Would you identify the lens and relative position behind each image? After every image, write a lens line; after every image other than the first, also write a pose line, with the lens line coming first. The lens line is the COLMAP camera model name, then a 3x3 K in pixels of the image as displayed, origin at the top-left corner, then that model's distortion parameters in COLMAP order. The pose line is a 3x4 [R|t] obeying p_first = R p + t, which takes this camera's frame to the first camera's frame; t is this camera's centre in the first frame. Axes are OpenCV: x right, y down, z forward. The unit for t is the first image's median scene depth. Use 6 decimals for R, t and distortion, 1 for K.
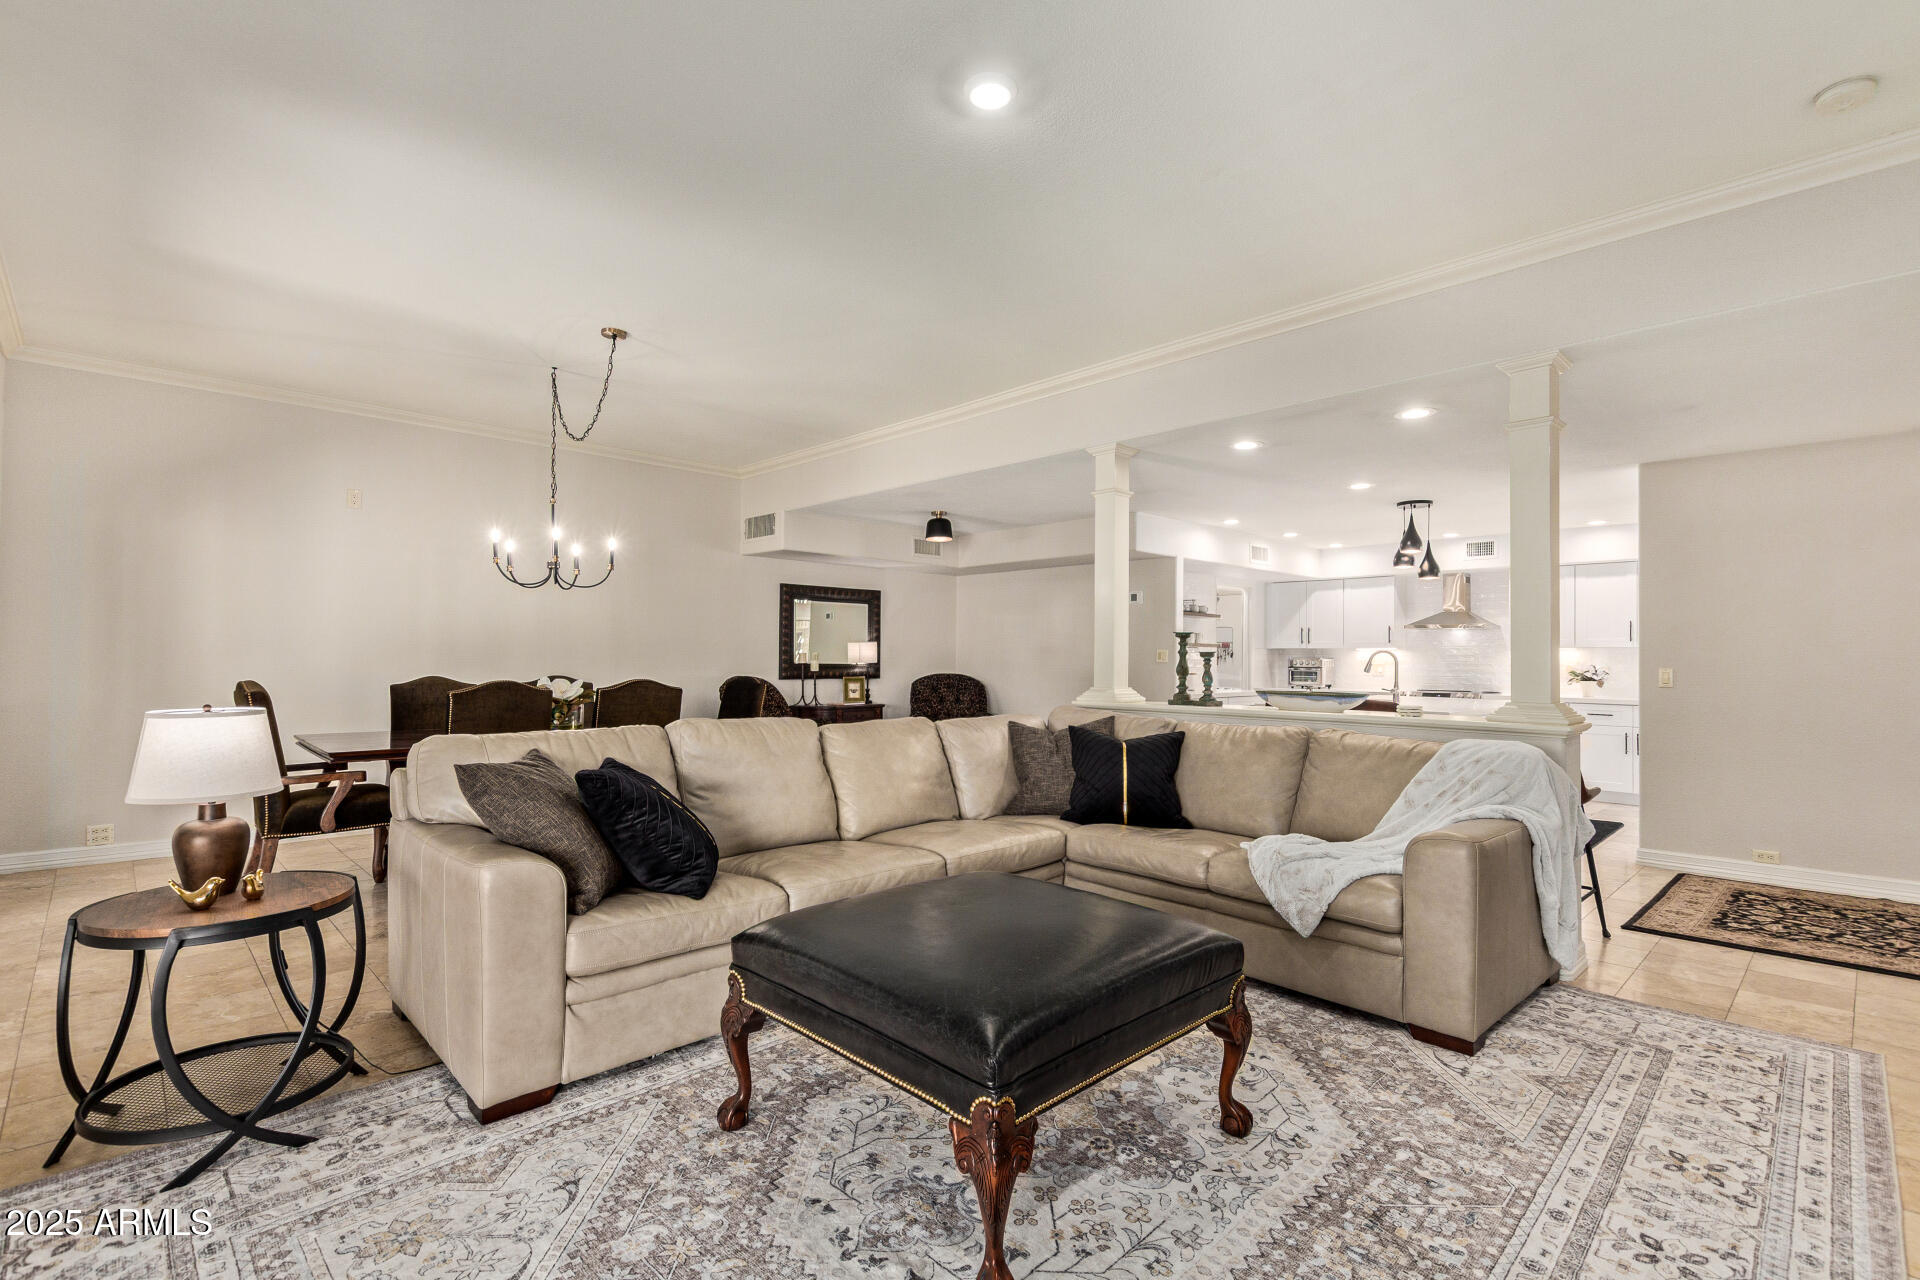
lens RADIAL K [[871.4, 0, 966.8], [0, 871.4, 650.3], [0, 0, 1]] dist [0.000642, 0.000004]
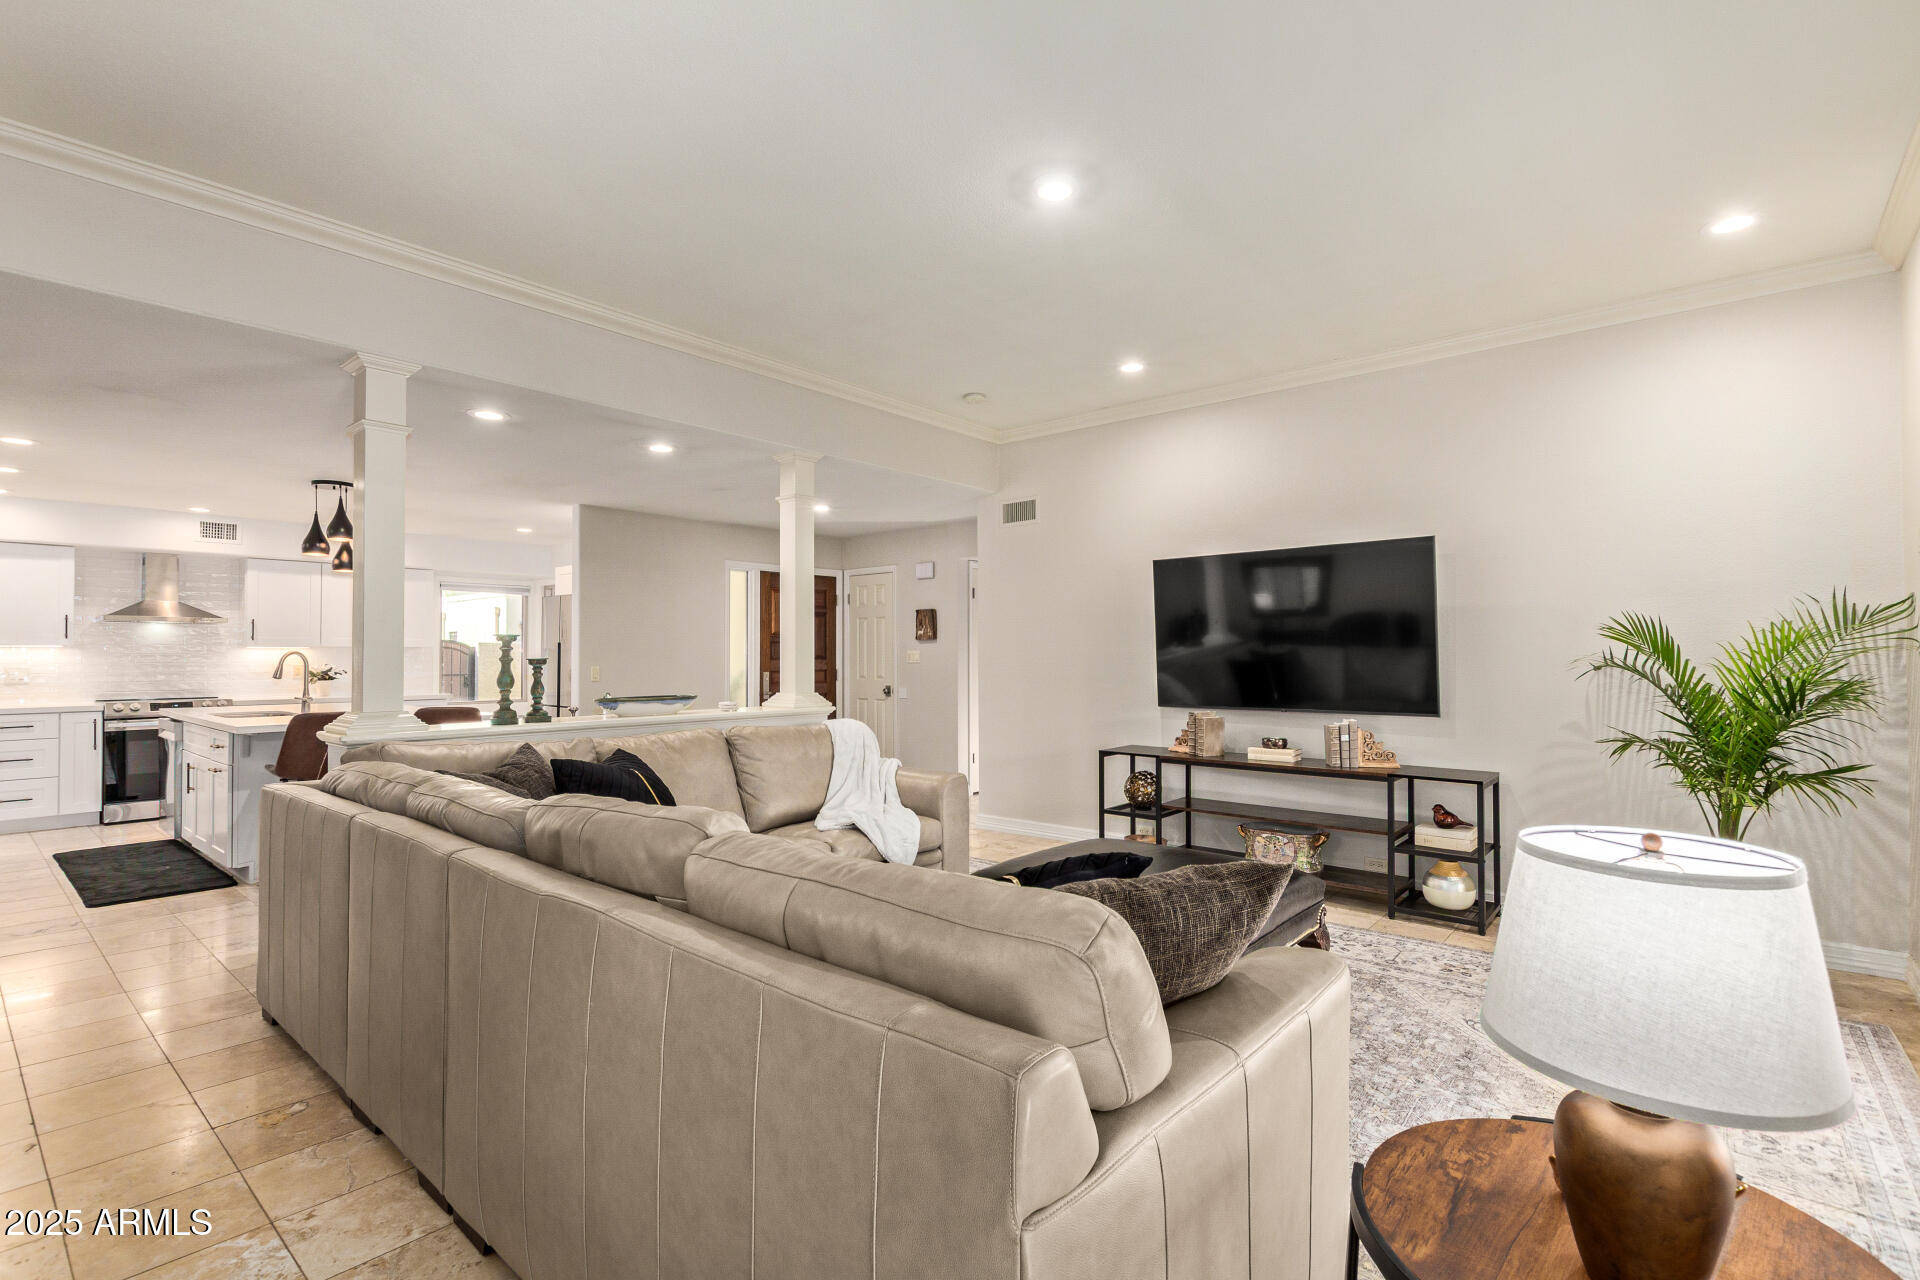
lens RADIAL K [[871.4, 0, 966.7], [0, 871.4, 642.0], [0, 0, 1]] dist [0.000642, 0.000004]
pose [[-0.098060, 0.014460, 0.995075, -0.604600], [-0.012896, 0.999792, -0.015800, -0.006412], [-0.995097, -0.014382, -0.097853, 0.651787]]
